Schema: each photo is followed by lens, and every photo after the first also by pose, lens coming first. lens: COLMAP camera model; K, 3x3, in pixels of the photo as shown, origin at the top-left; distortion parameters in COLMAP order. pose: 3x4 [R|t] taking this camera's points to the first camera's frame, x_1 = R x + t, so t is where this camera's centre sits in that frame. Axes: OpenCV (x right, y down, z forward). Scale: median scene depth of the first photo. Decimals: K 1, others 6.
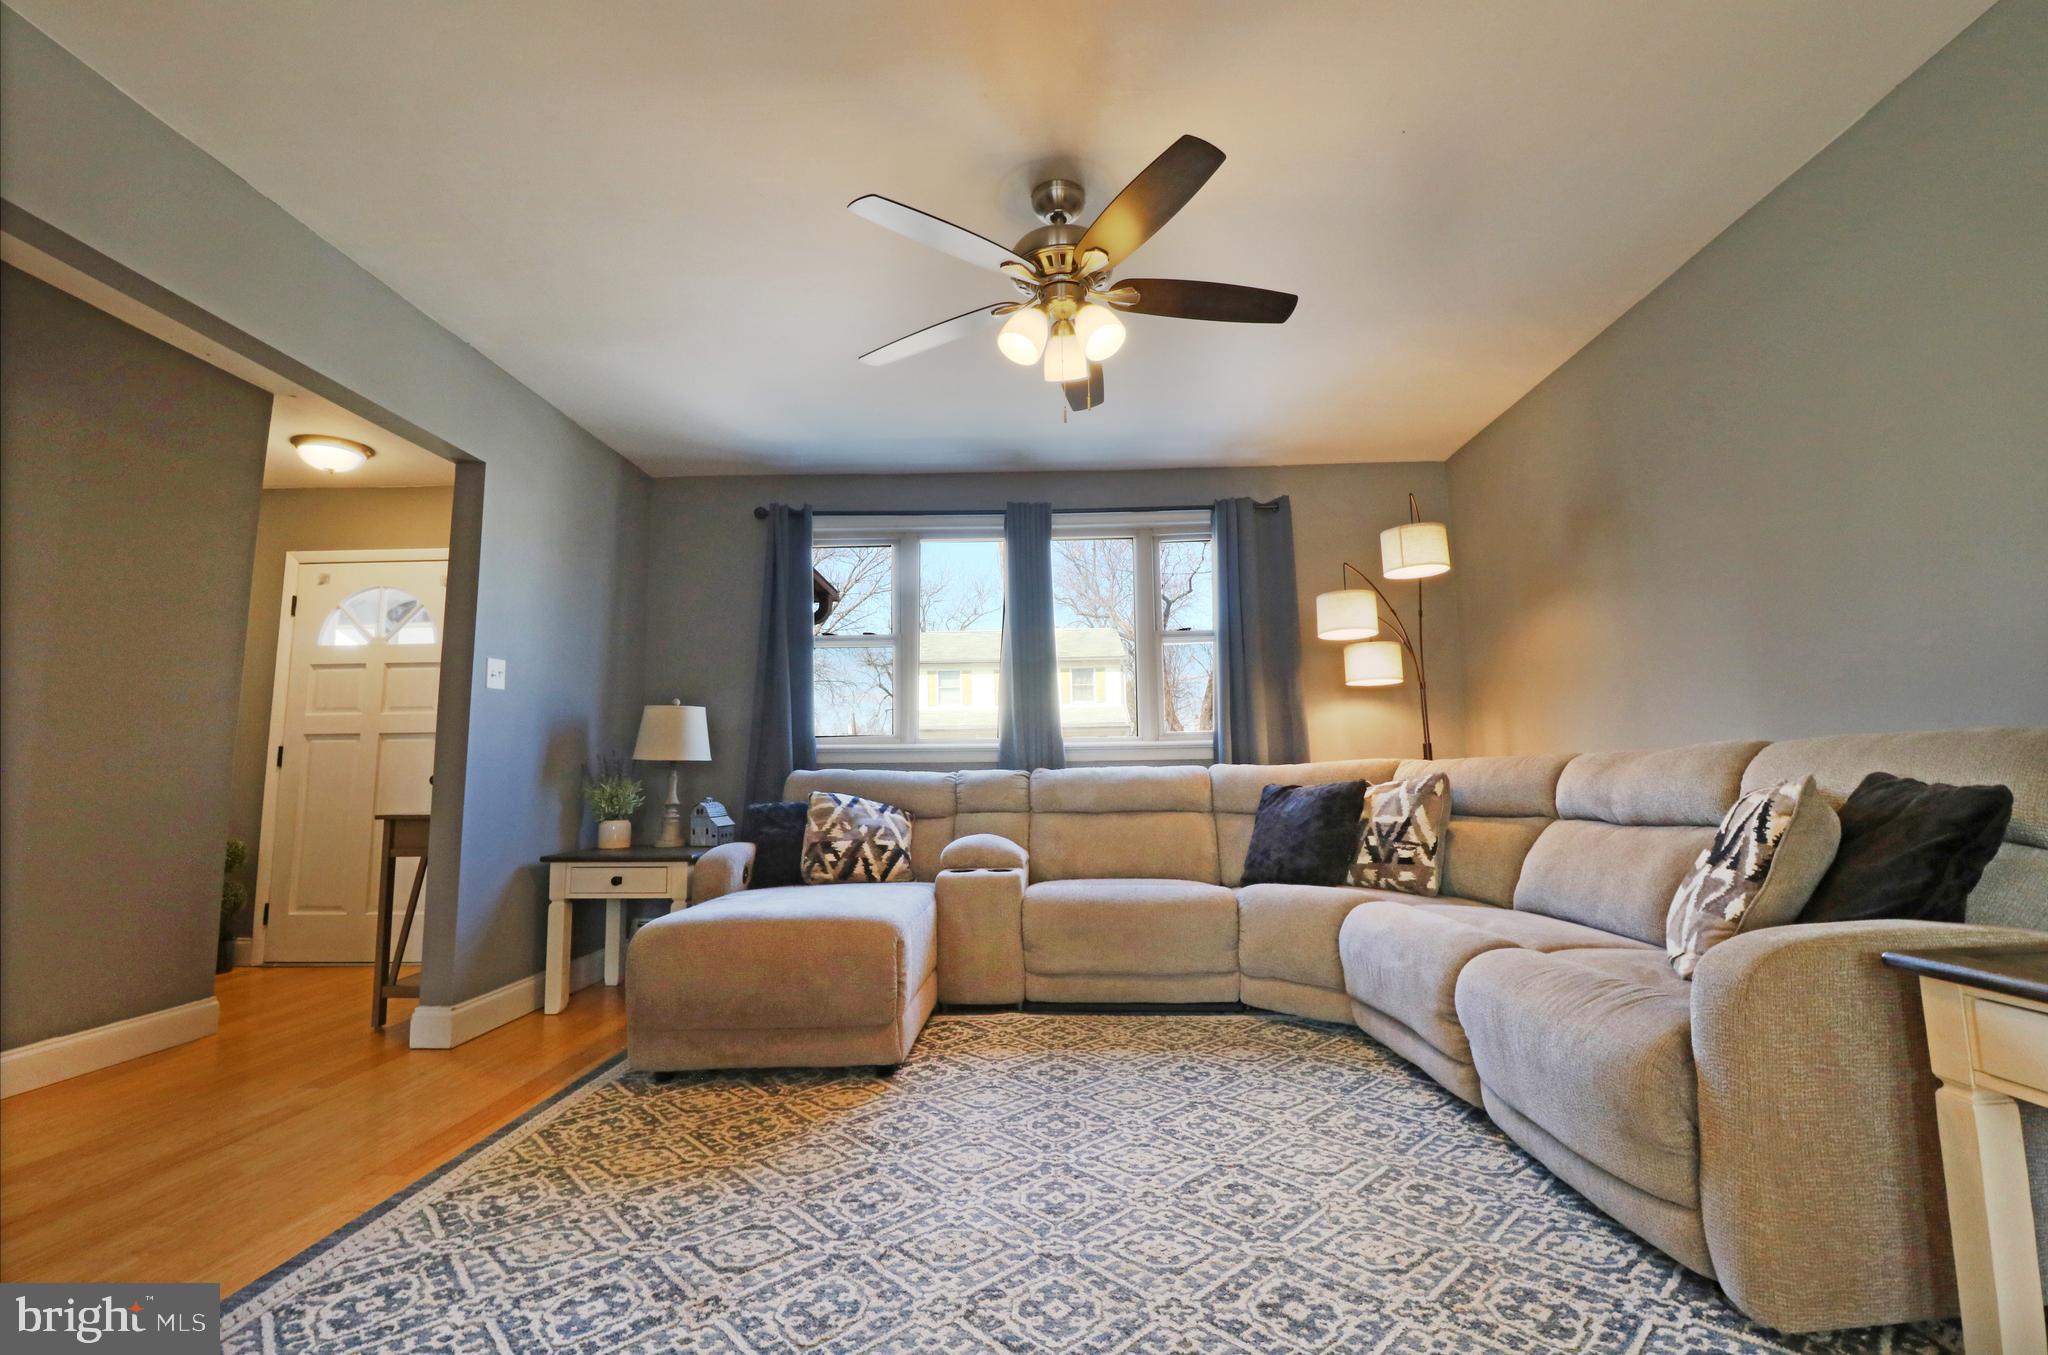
lens RADIAL K [[950.1, 0, 1032.3], [0, 950.1, 659.3], [0, 0, 1]] dist [-0.007805, -0.006594]
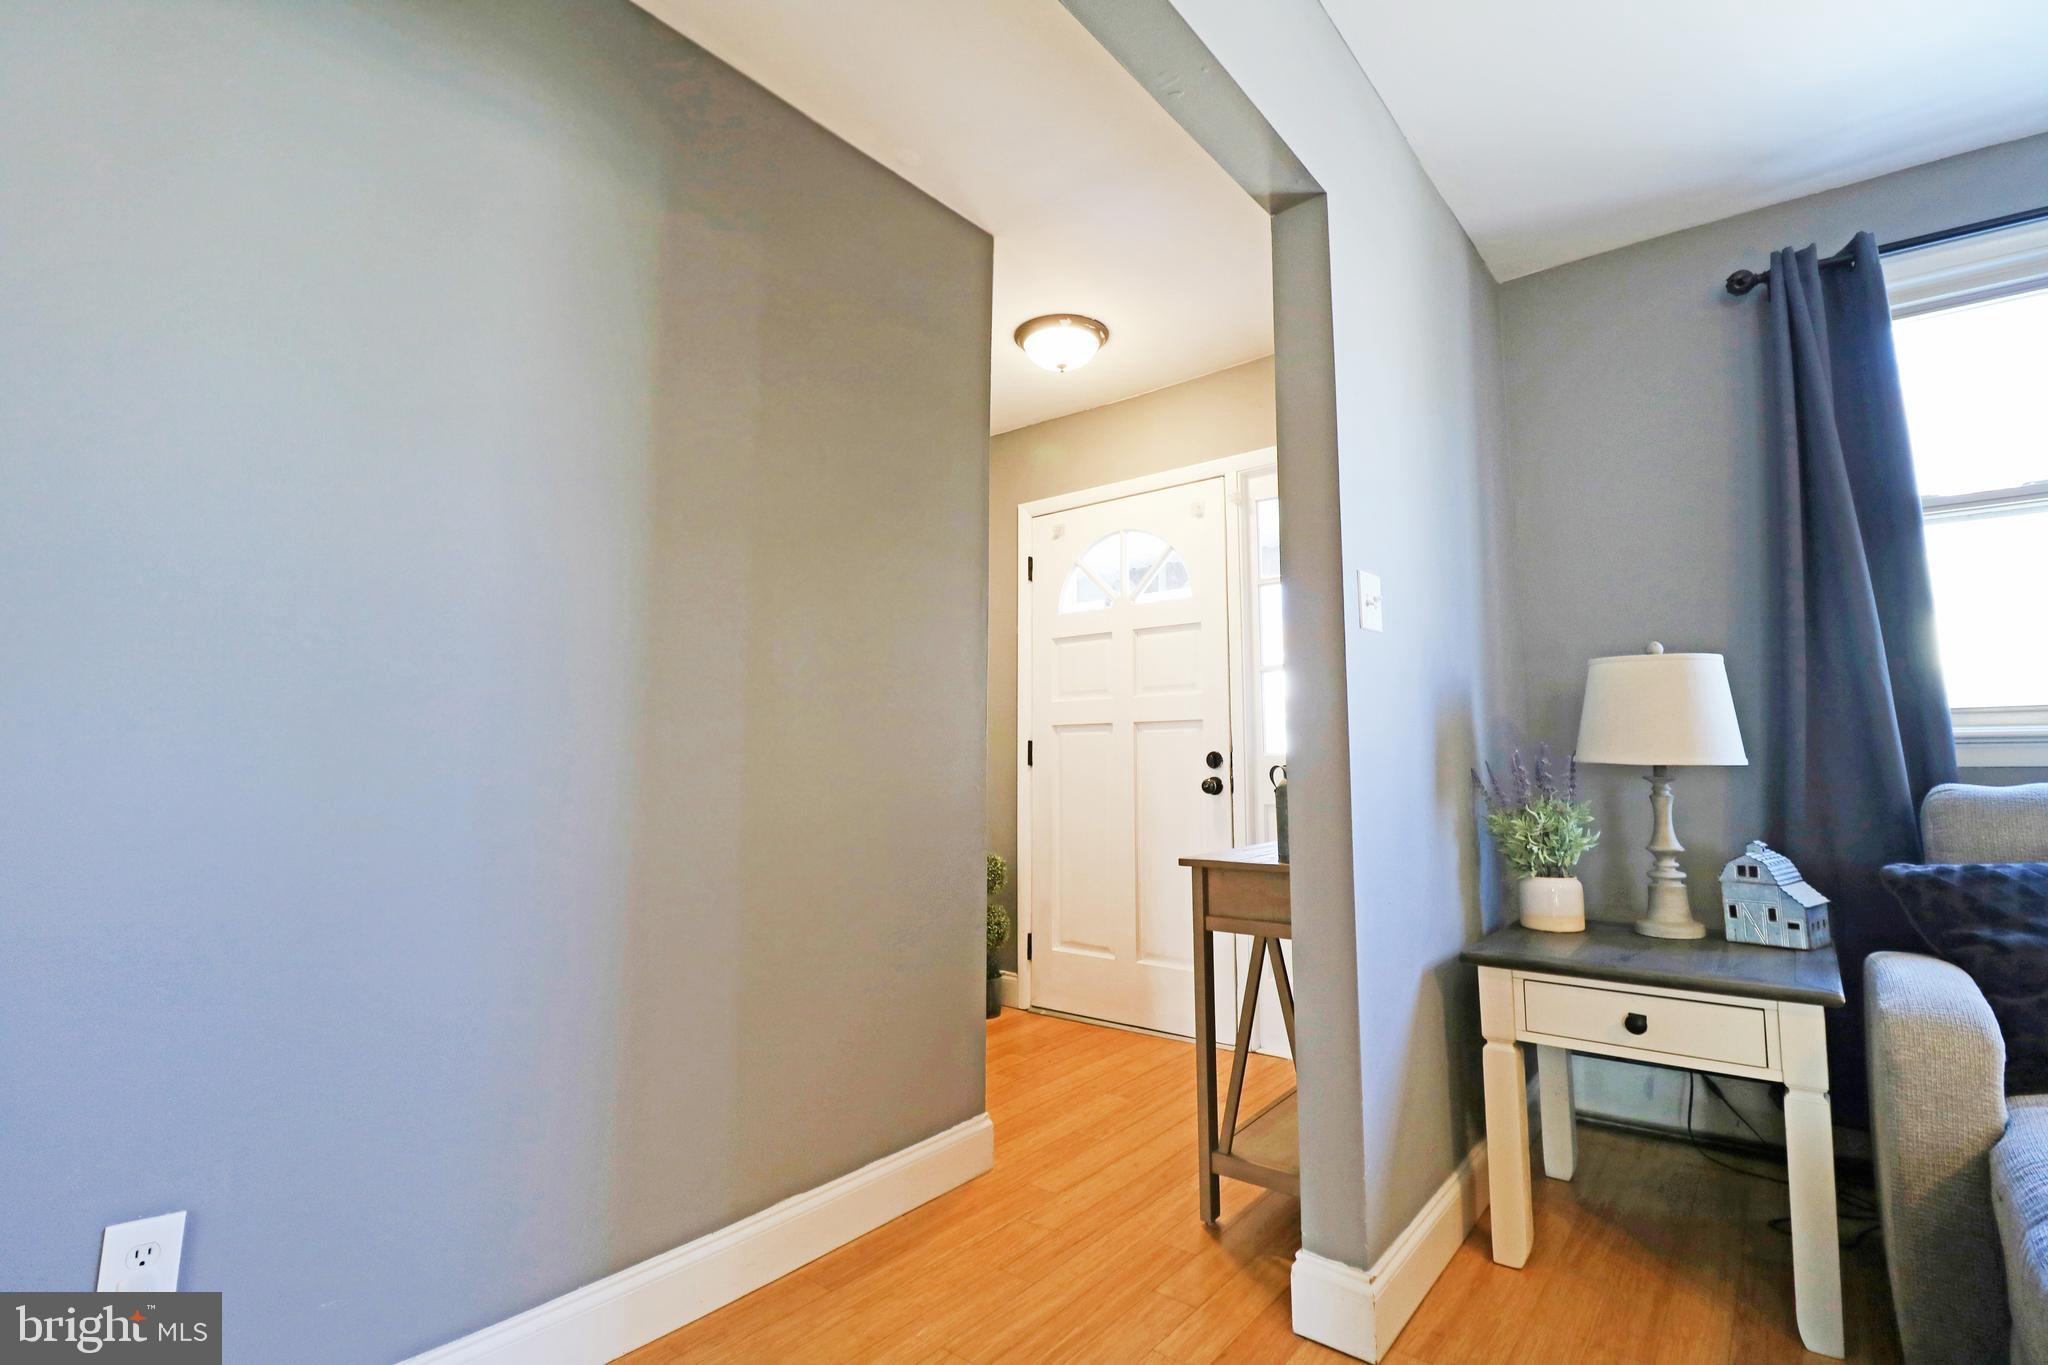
lens RADIAL K [[952.1, 0, 1033.7], [0, 952.1, 670.7], [0, 0, 1]] dist [-0.004293, -0.010618]
pose [[0.796274, -0.051622, -0.602729, -0.384515], [0.069716, 0.997545, 0.006667, 0.034544], [0.600905, -0.047329, 0.797918, 0.452578]]
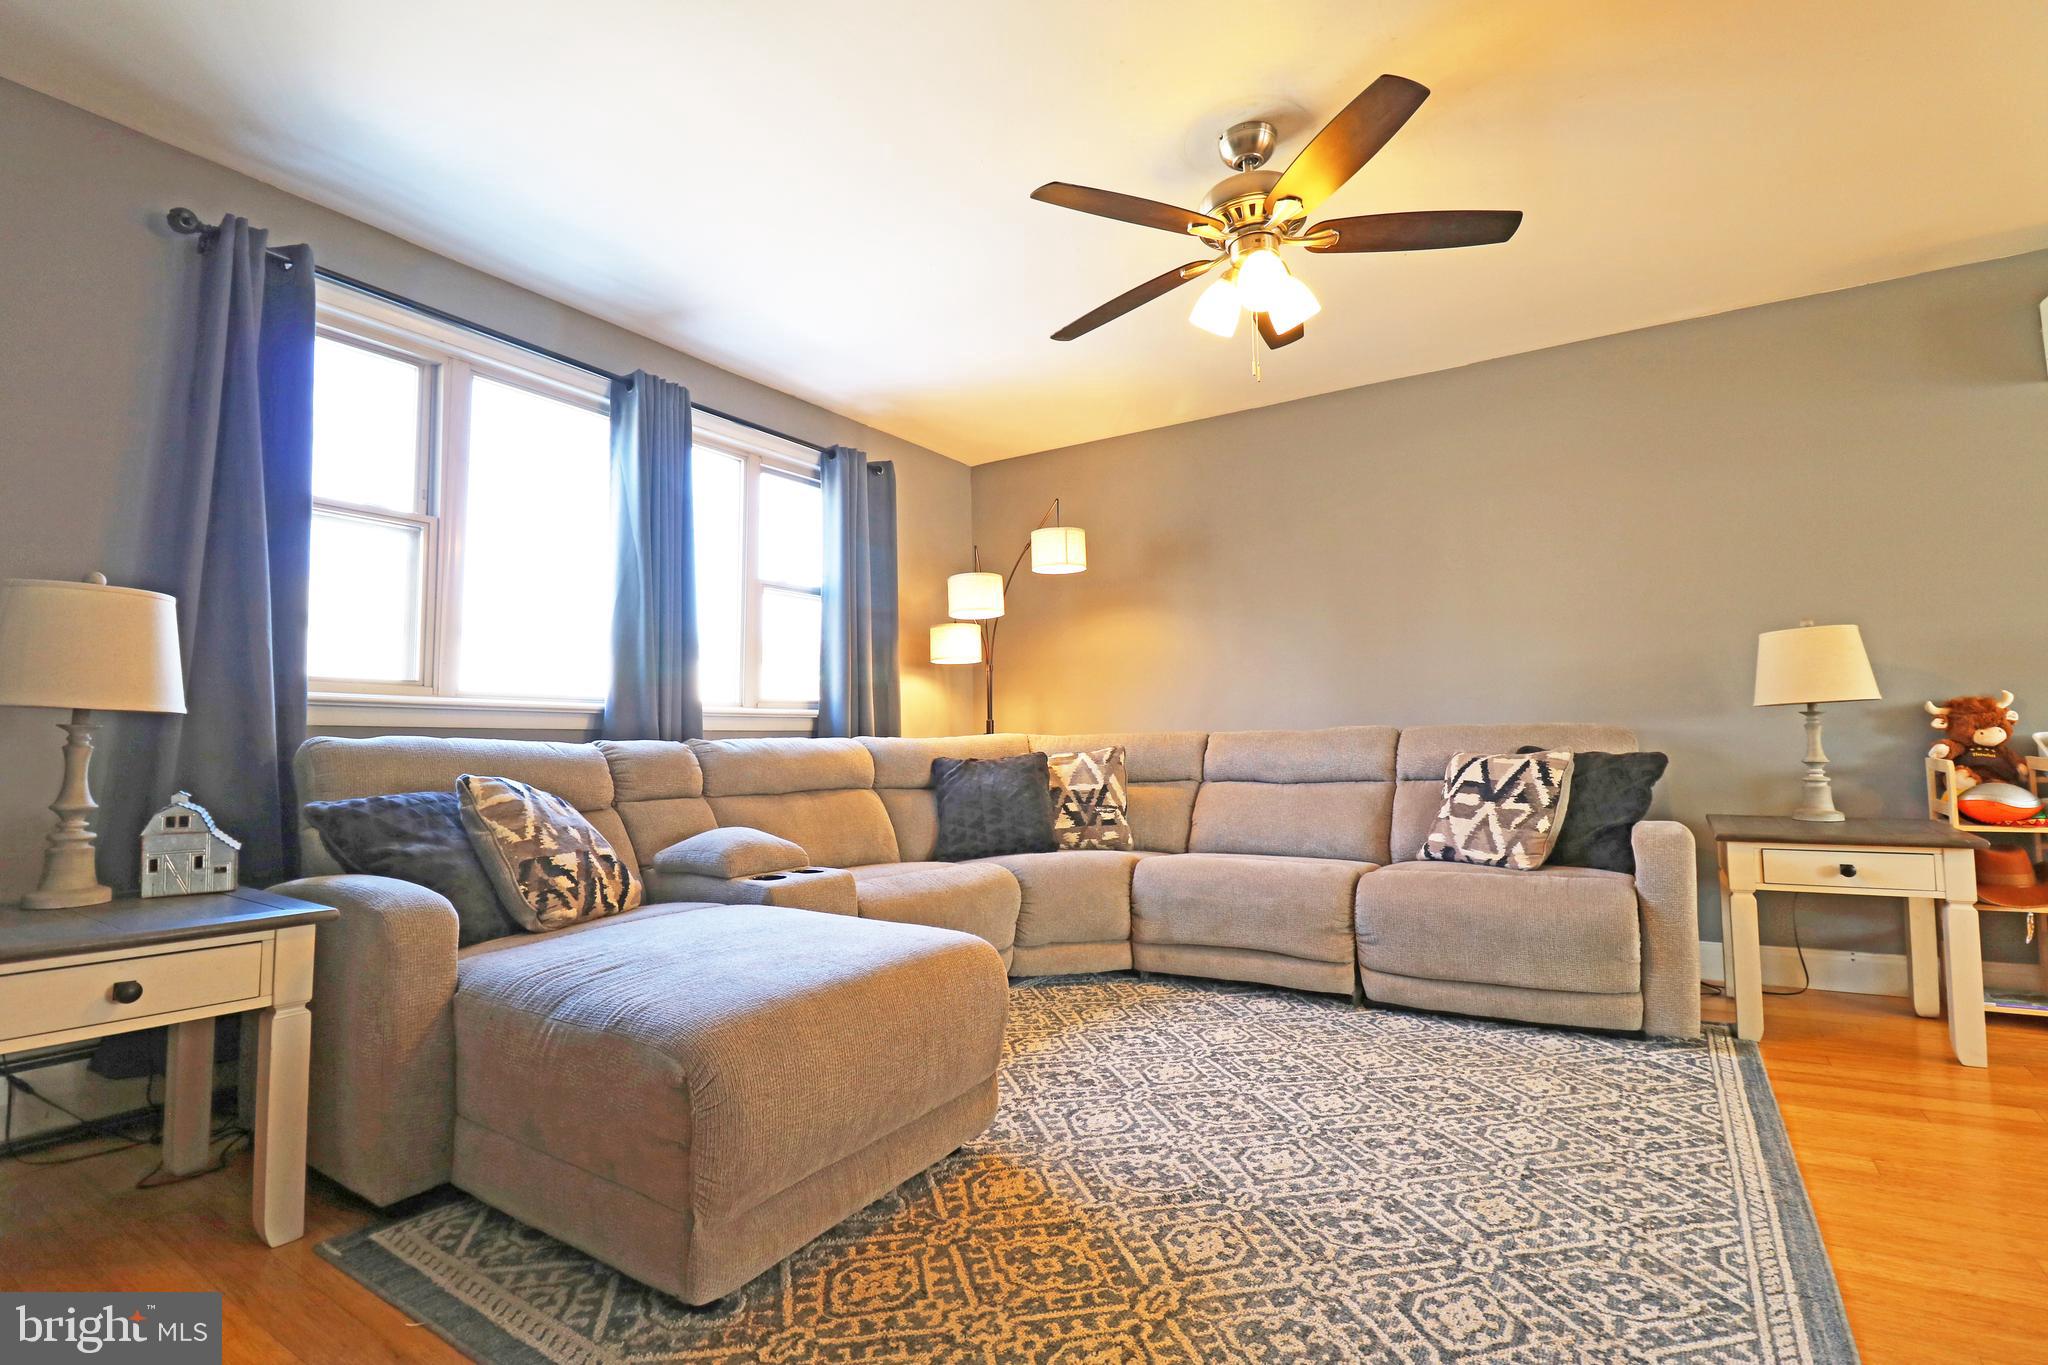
lens RADIAL K [[952.1, 0, 1033.3], [0, 952.1, 663.6], [0, 0, 1]] dist [-0.004293, -0.010618]
pose [[0.514104, 0.078565, 0.854122, -0.598079], [-0.102372, 0.994299, -0.029840, 0.059969], [-0.851597, -0.072097, 0.519216, 0.452197]]
